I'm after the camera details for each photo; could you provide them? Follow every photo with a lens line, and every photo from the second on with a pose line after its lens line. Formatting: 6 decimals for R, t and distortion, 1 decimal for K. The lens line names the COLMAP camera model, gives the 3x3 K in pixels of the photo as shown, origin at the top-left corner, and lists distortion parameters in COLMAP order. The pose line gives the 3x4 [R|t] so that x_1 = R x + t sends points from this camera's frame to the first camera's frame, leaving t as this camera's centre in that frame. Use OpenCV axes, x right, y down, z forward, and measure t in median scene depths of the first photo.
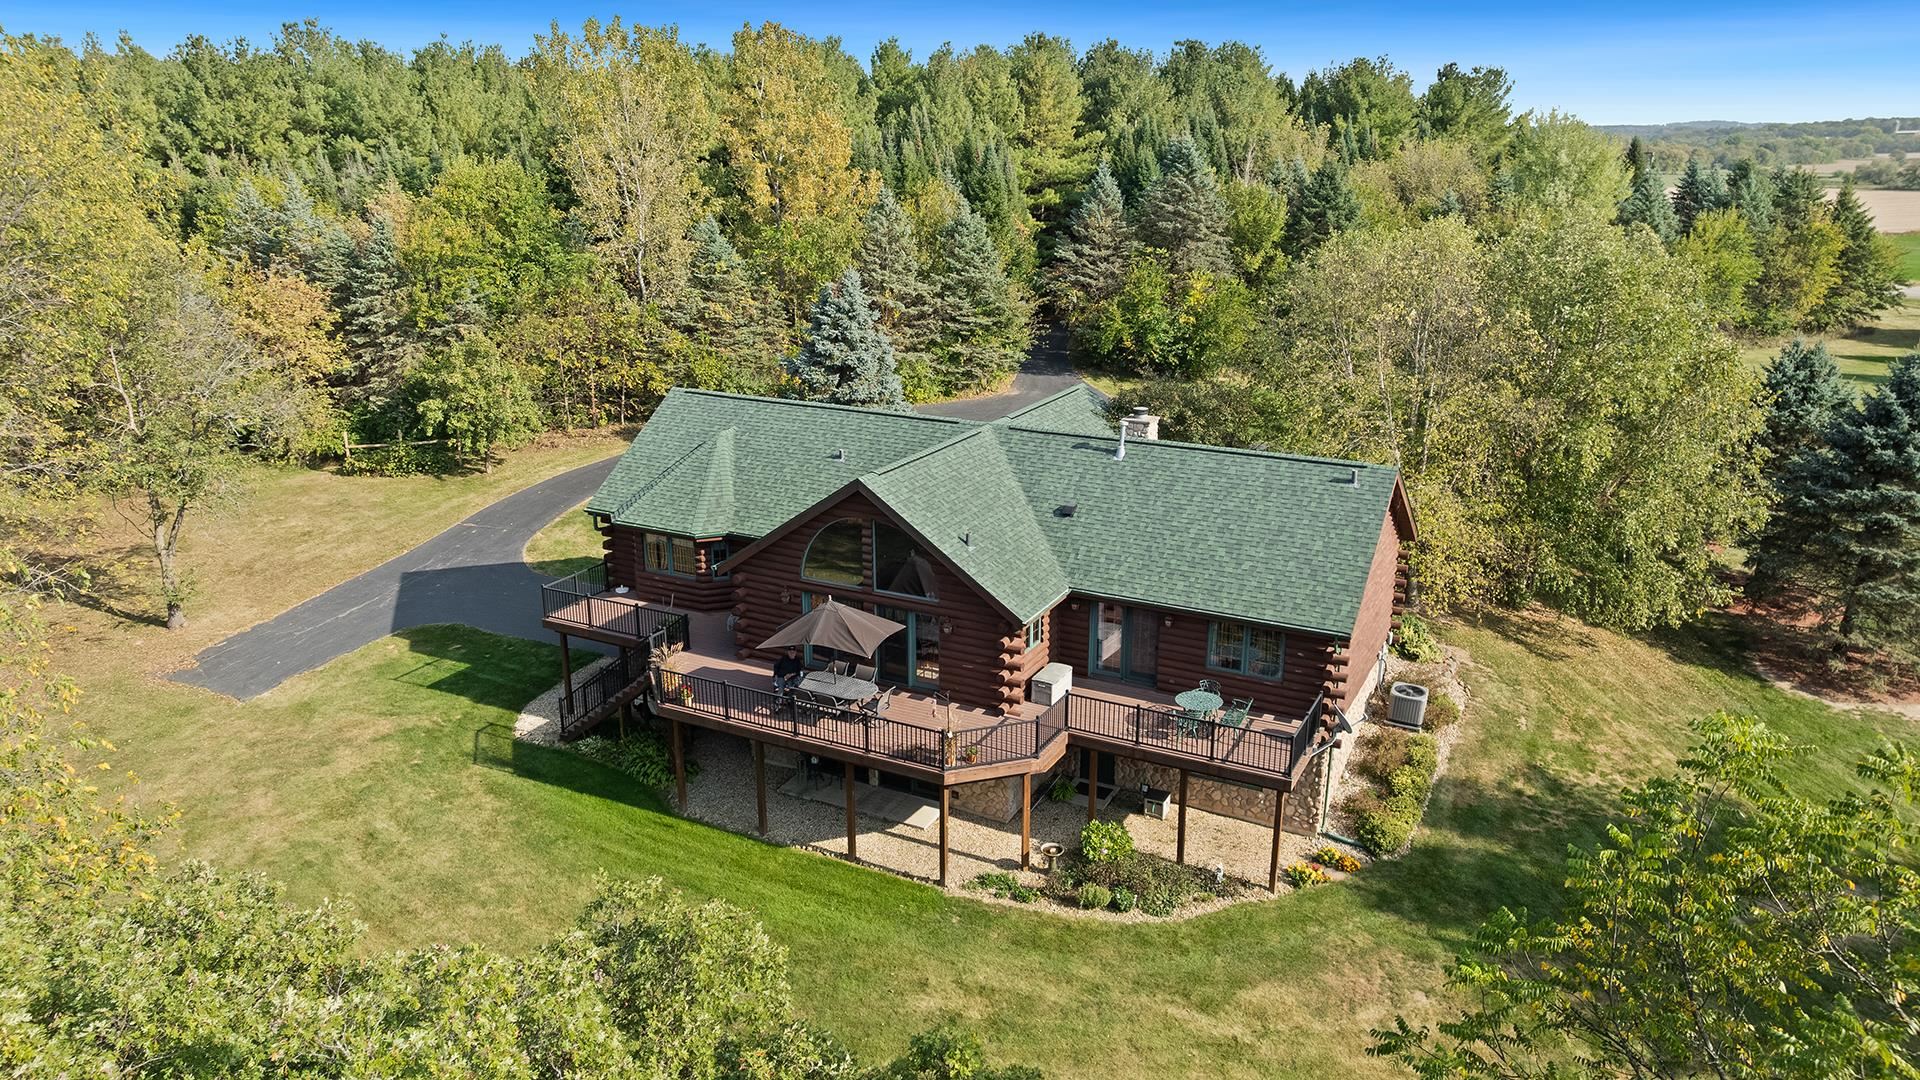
lens RADIAL K [[1345.2, 0, 962.7], [0, 1345.2, 536.0], [0, 0, 1]] dist [-0.042164, 0.040075]
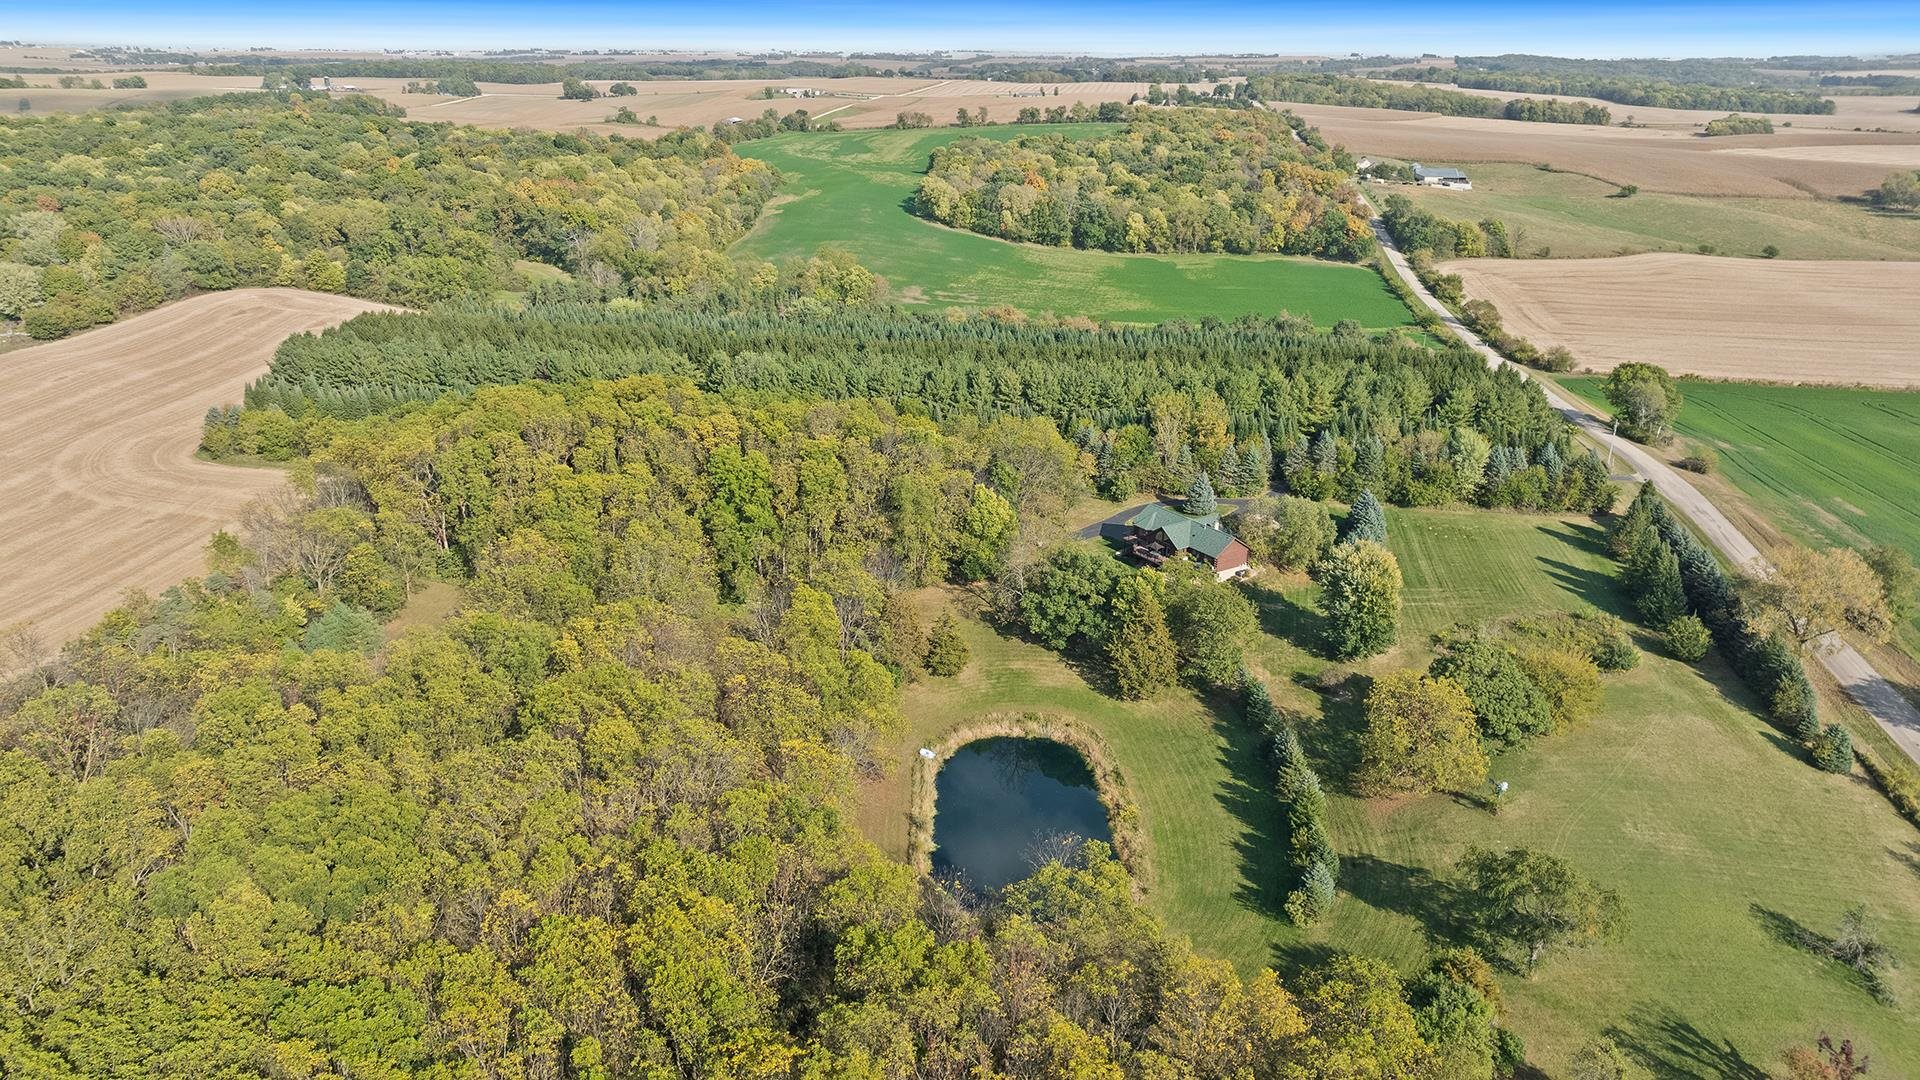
lens RADIAL K [[1345.2, 0, 972.4], [0, 1345.2, 531.6], [0, 0, 1]] dist [-0.042164, 0.040075]
pose [[0.875062, 0.167173, -0.454225, 1.240537], [-0.144504, 0.985893, 0.084463, -0.254909], [0.461937, -0.008273, 0.886874, -3.165005]]
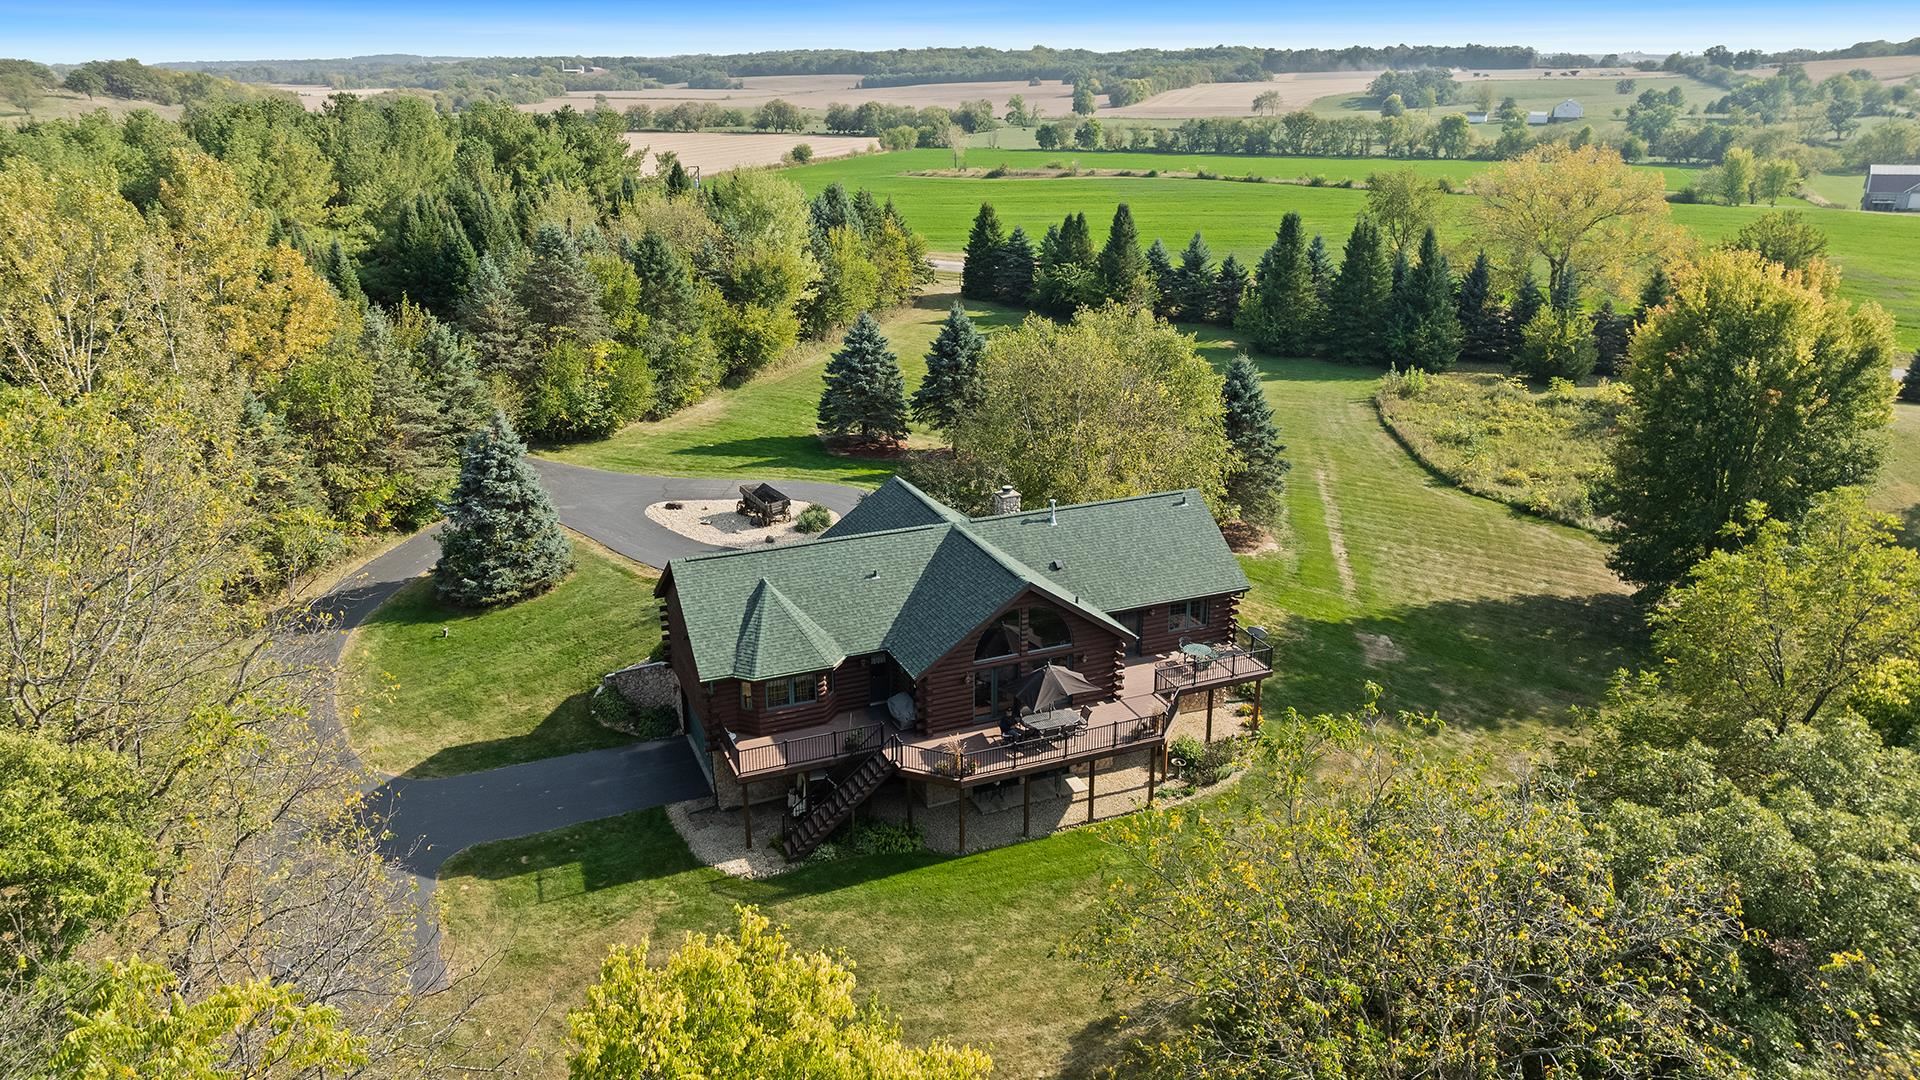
lens RADIAL K [[1345.2, 0, 961.2], [0, 1345.2, 541.4], [0, 0, 1]] dist [-0.042164, 0.040075]
pose [[0.642797, -0.261350, 0.720075, -0.606762], [0.225415, 0.962915, 0.148264, -0.165962], [-0.732120, 0.067012, 0.677871, 0.024848]]
